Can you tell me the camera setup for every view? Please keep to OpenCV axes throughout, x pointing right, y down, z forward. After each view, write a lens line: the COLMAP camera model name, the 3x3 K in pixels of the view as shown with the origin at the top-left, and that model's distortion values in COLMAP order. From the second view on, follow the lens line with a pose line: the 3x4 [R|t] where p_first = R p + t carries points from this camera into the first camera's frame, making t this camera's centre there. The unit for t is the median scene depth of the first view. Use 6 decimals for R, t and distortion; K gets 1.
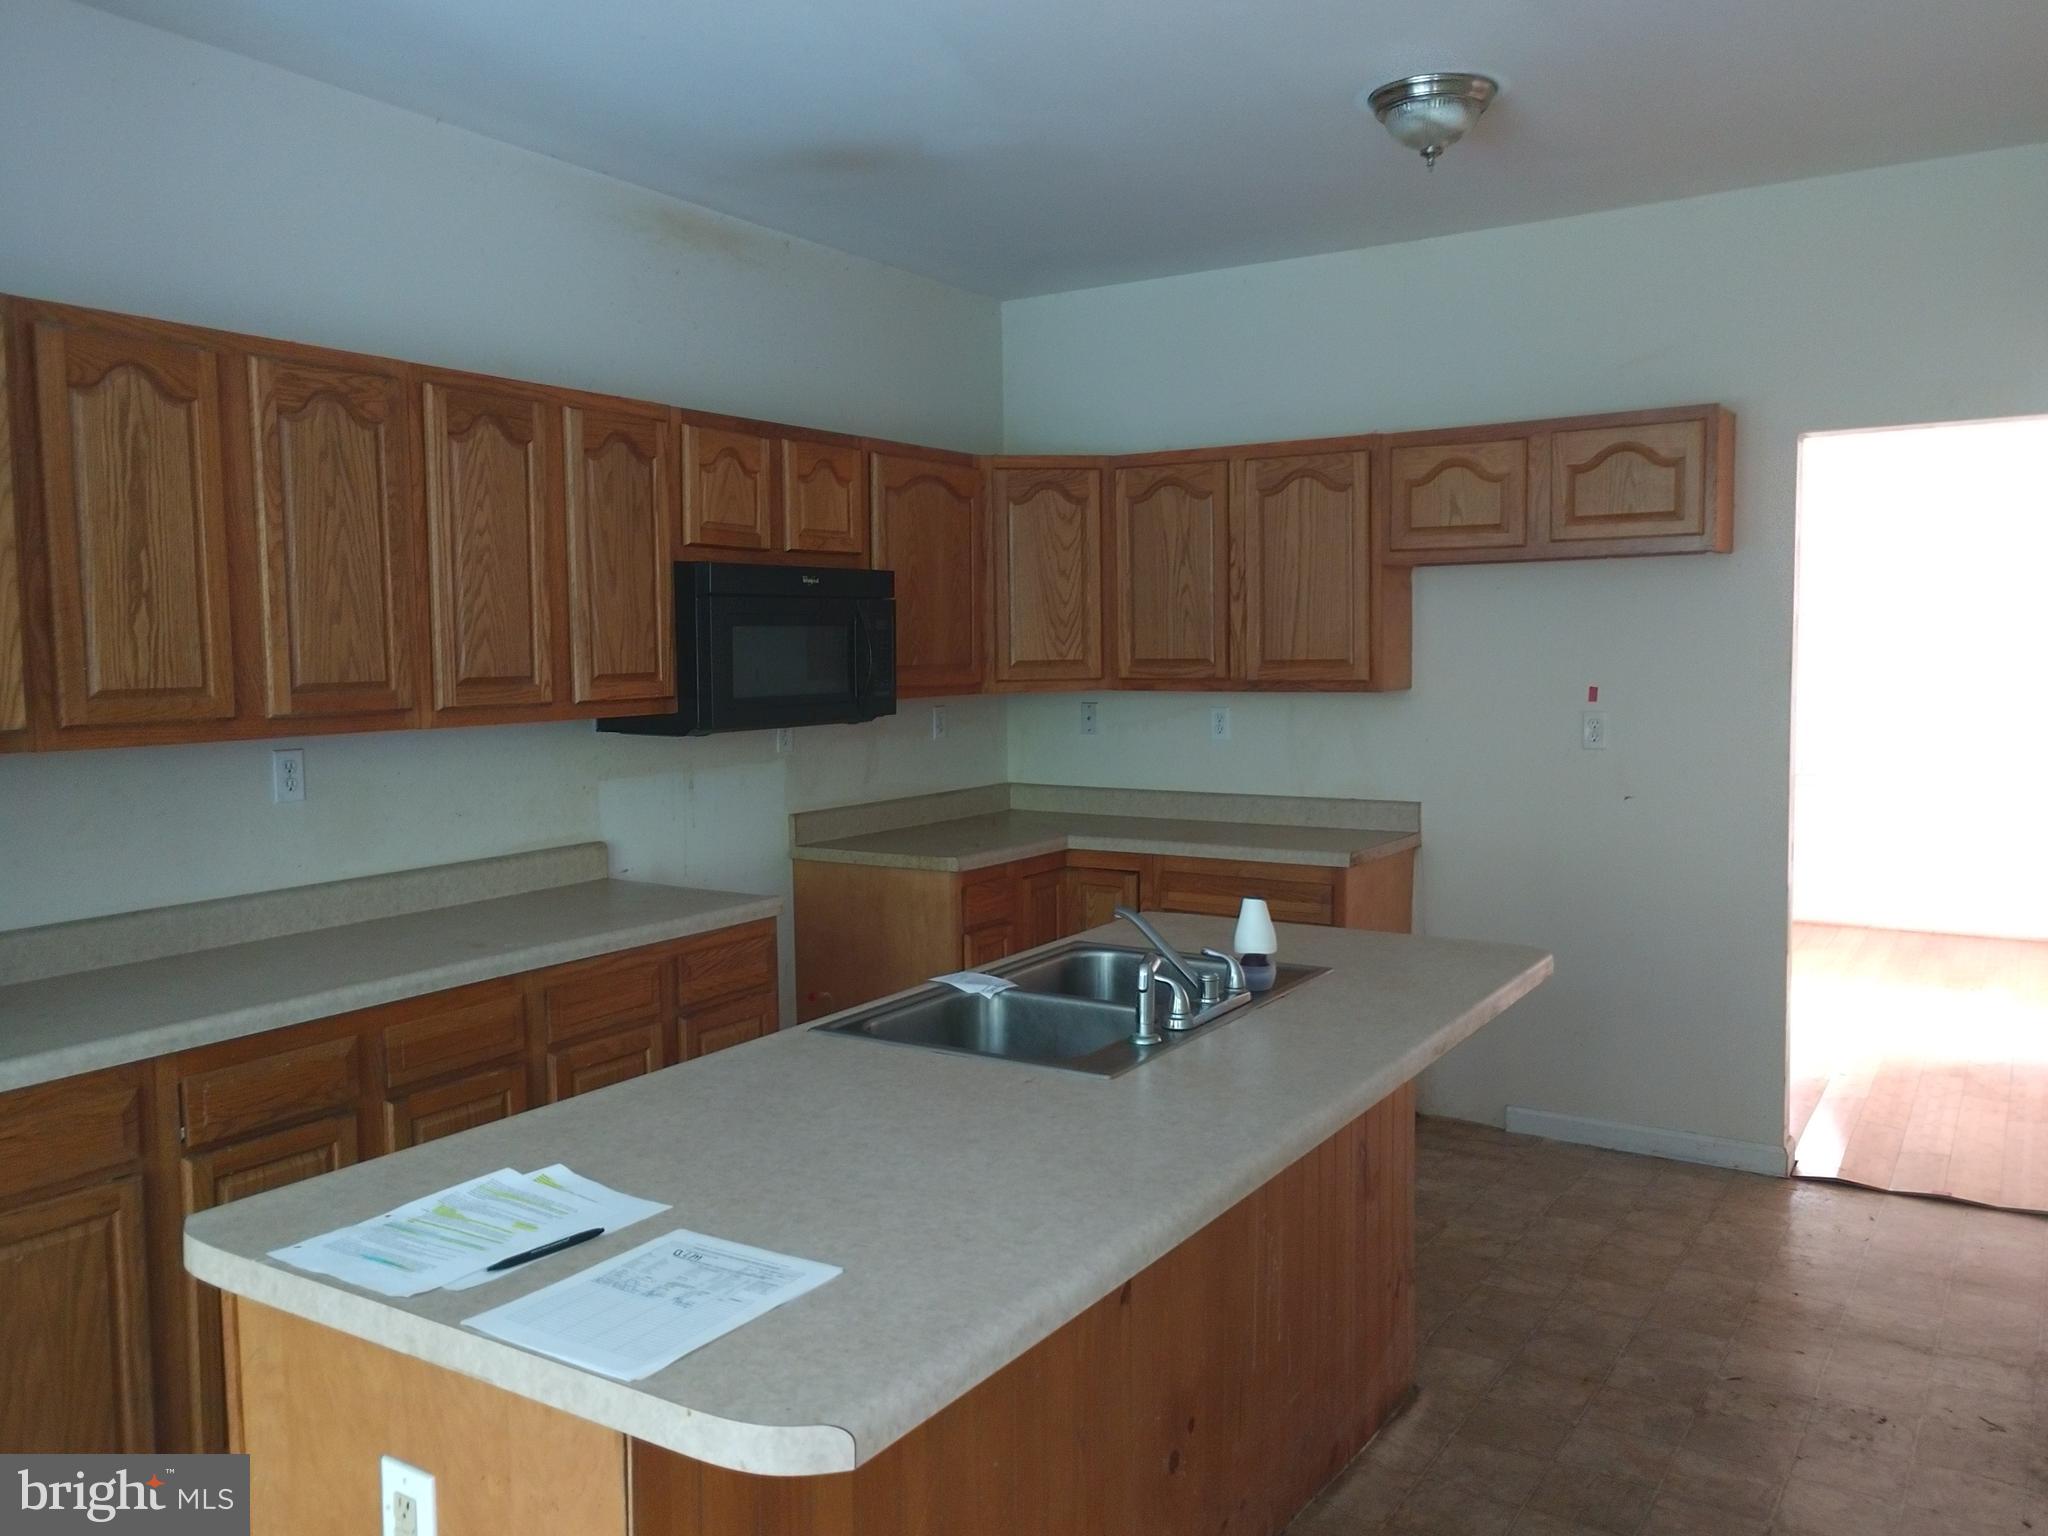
lens RADIAL K [[1568.2, 0, 1009.8], [0, 1568.2, 778.3], [0, 0, 1]] dist [0.032111, -0.013940]
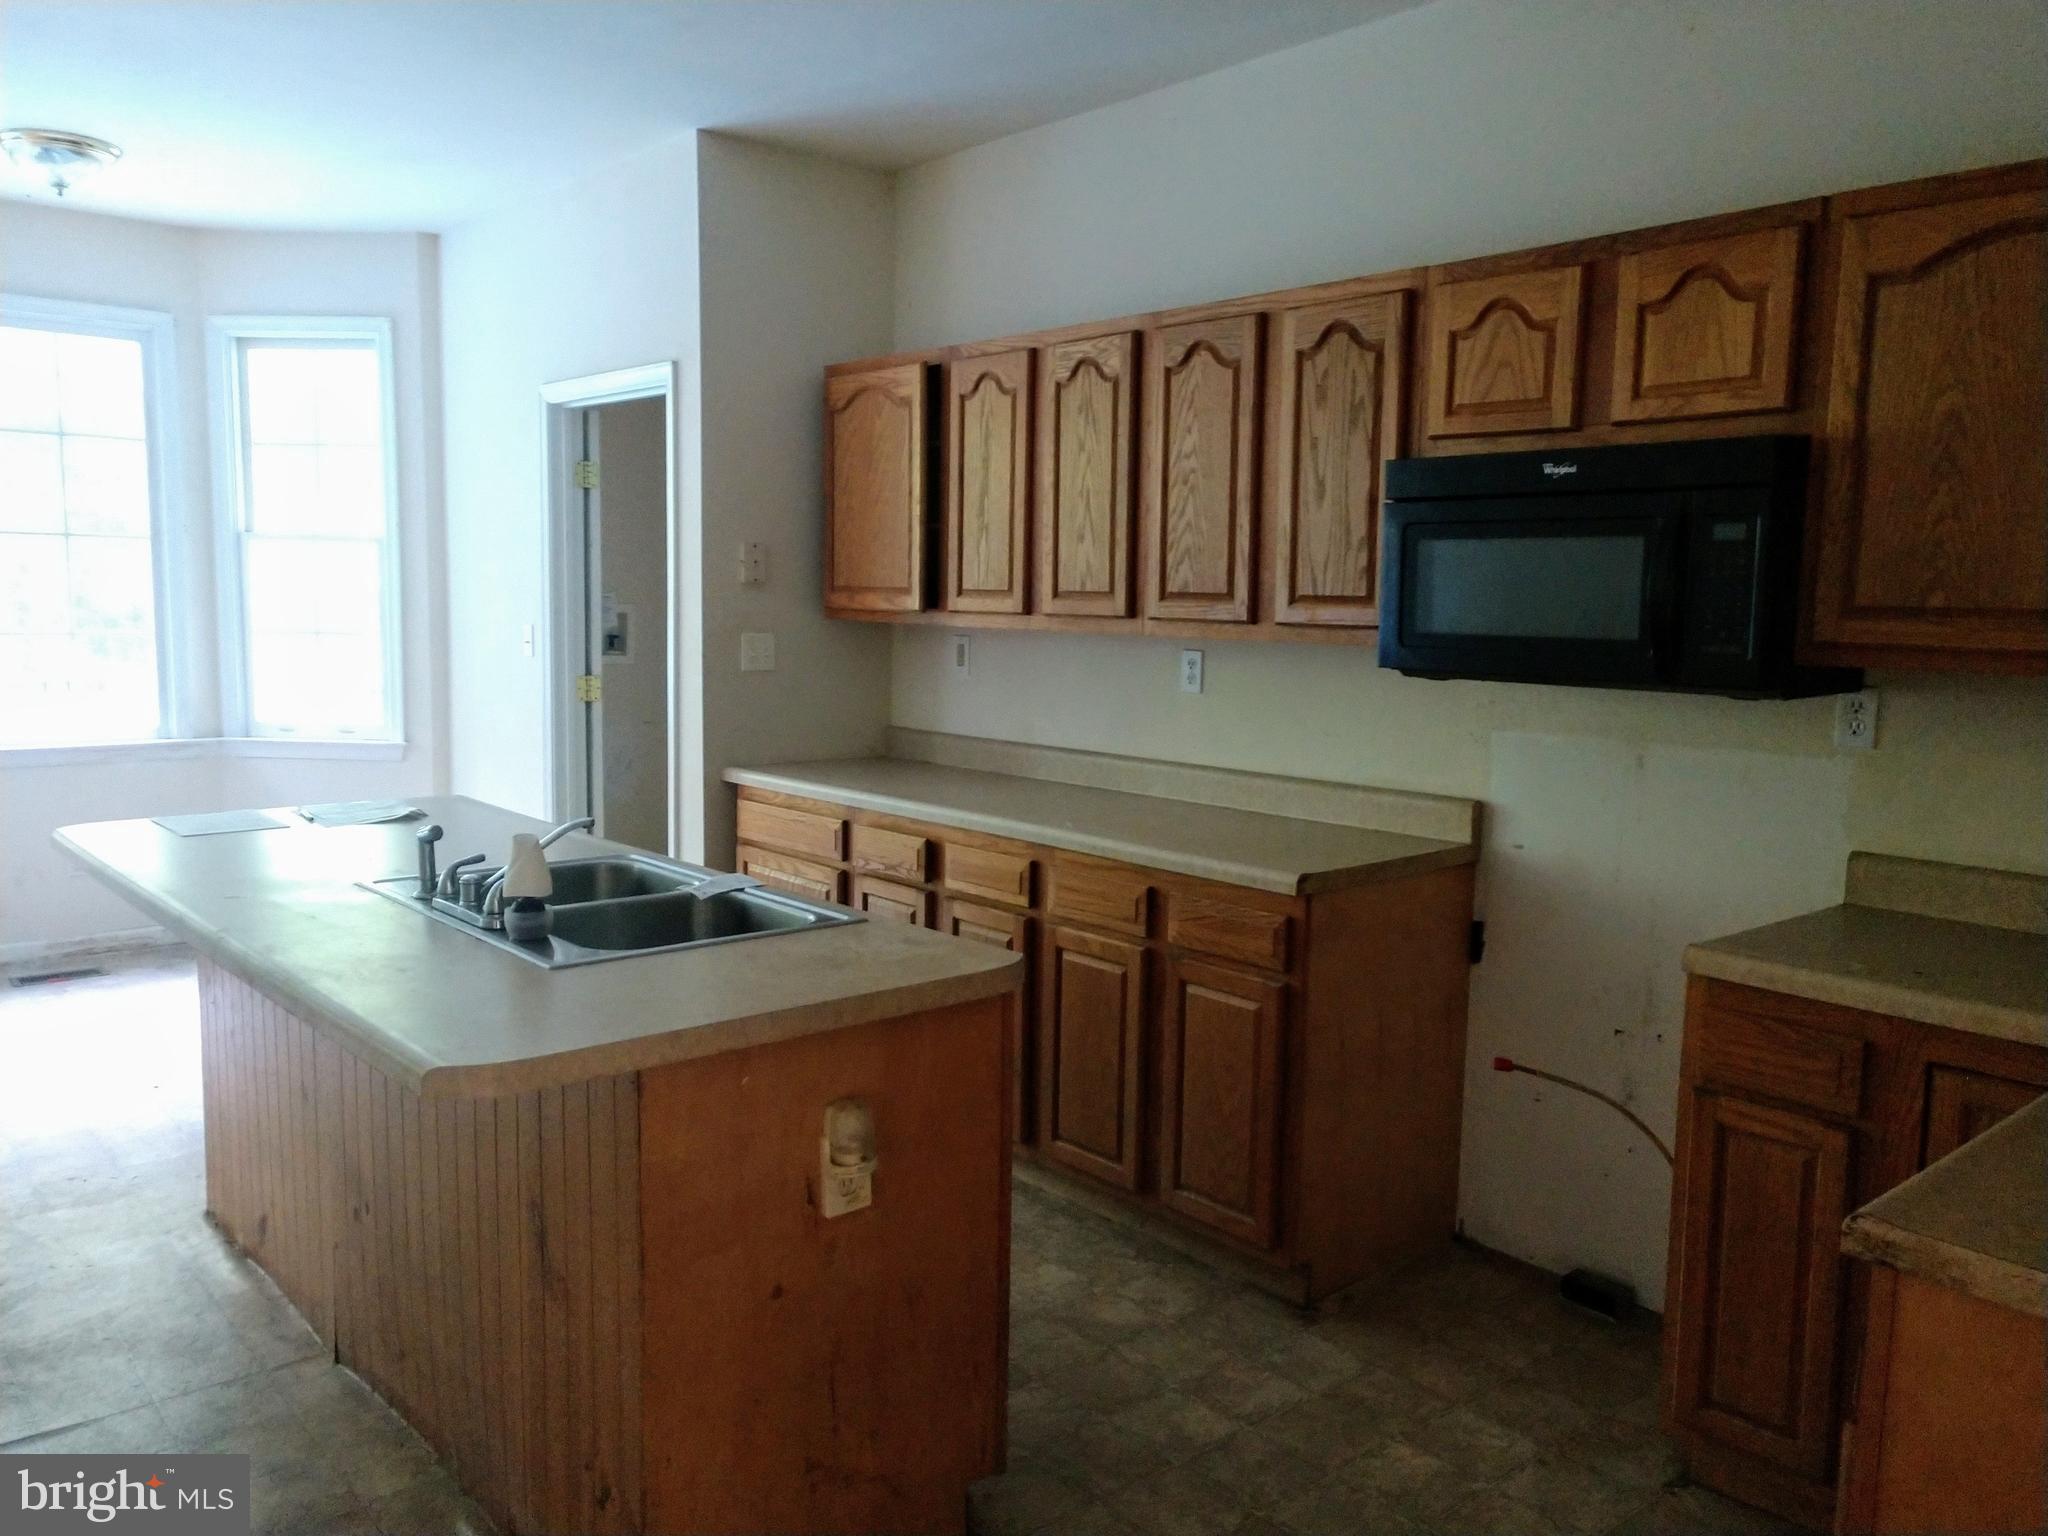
lens RADIAL K [[1568.2, 0, 1009.8], [0, 1568.2, 778.3], [0, 0, 1]] dist [0.032111, -0.013940]
pose [[-0.273559, 0.131500, -0.952824, 0.673755], [-0.090389, 0.982712, 0.161576, -0.092804], [0.957599, 0.130325, -0.256944, 1.074878]]
